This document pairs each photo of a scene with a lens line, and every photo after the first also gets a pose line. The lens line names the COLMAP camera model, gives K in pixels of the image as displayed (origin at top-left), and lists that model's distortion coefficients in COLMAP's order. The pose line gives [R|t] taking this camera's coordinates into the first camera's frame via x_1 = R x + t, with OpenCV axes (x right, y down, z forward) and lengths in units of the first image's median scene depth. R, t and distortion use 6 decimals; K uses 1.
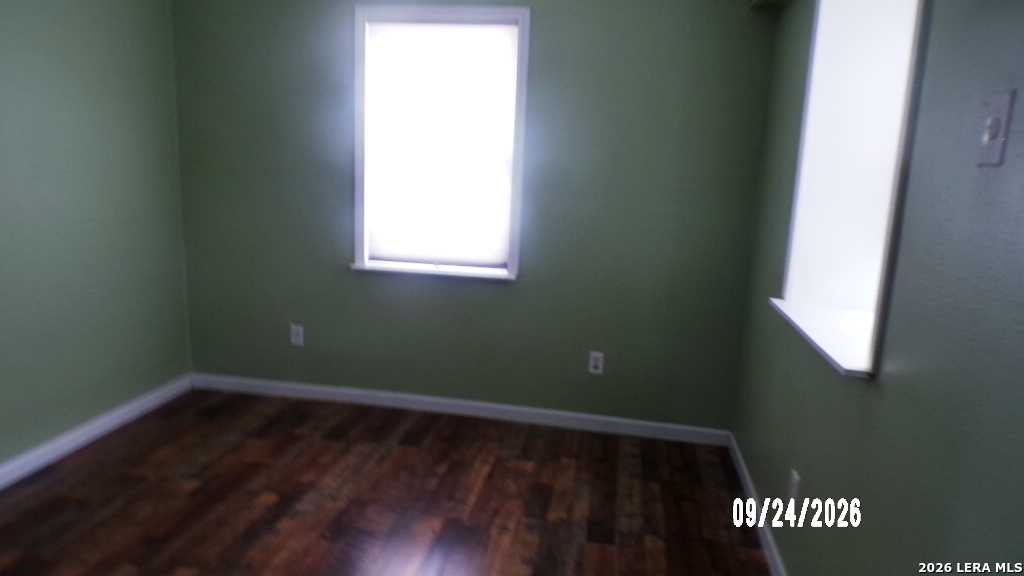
lens RADIAL K [[704.4, 0, 509.0], [0, 704.4, 294.0], [0, 0, 1]] dist [-0.039549, 0.001163]
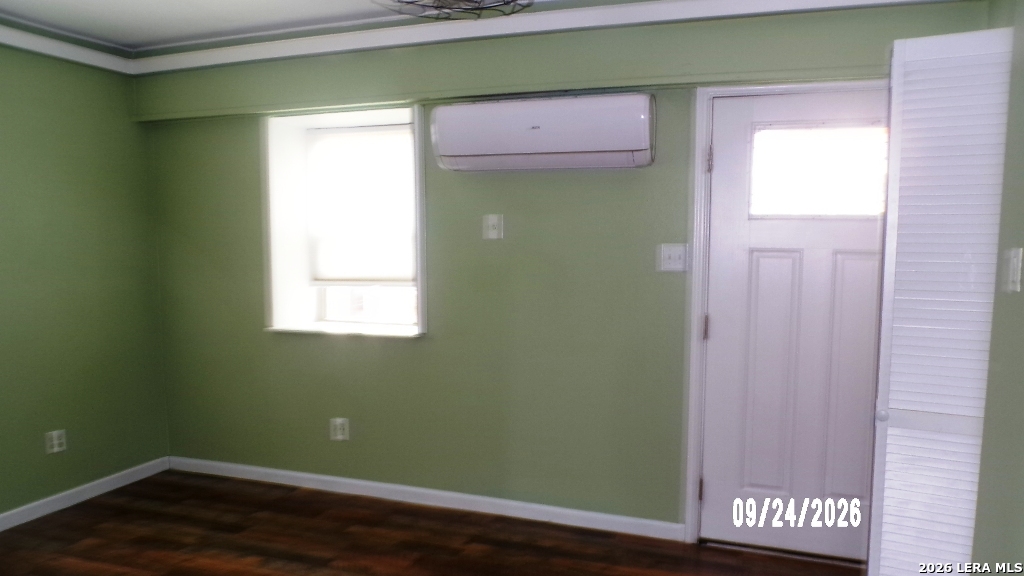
lens RADIAL K [[704.4, 0, 509.0], [0, 704.4, 294.0], [0, 0, 1]] dist [-0.039549, 0.001163]
pose [[0.188656, -0.131661, 0.973177, -0.822259], [0.201752, 0.975030, 0.092801, -0.084396], [-0.961096, 0.178833, 0.210508, 0.130717]]
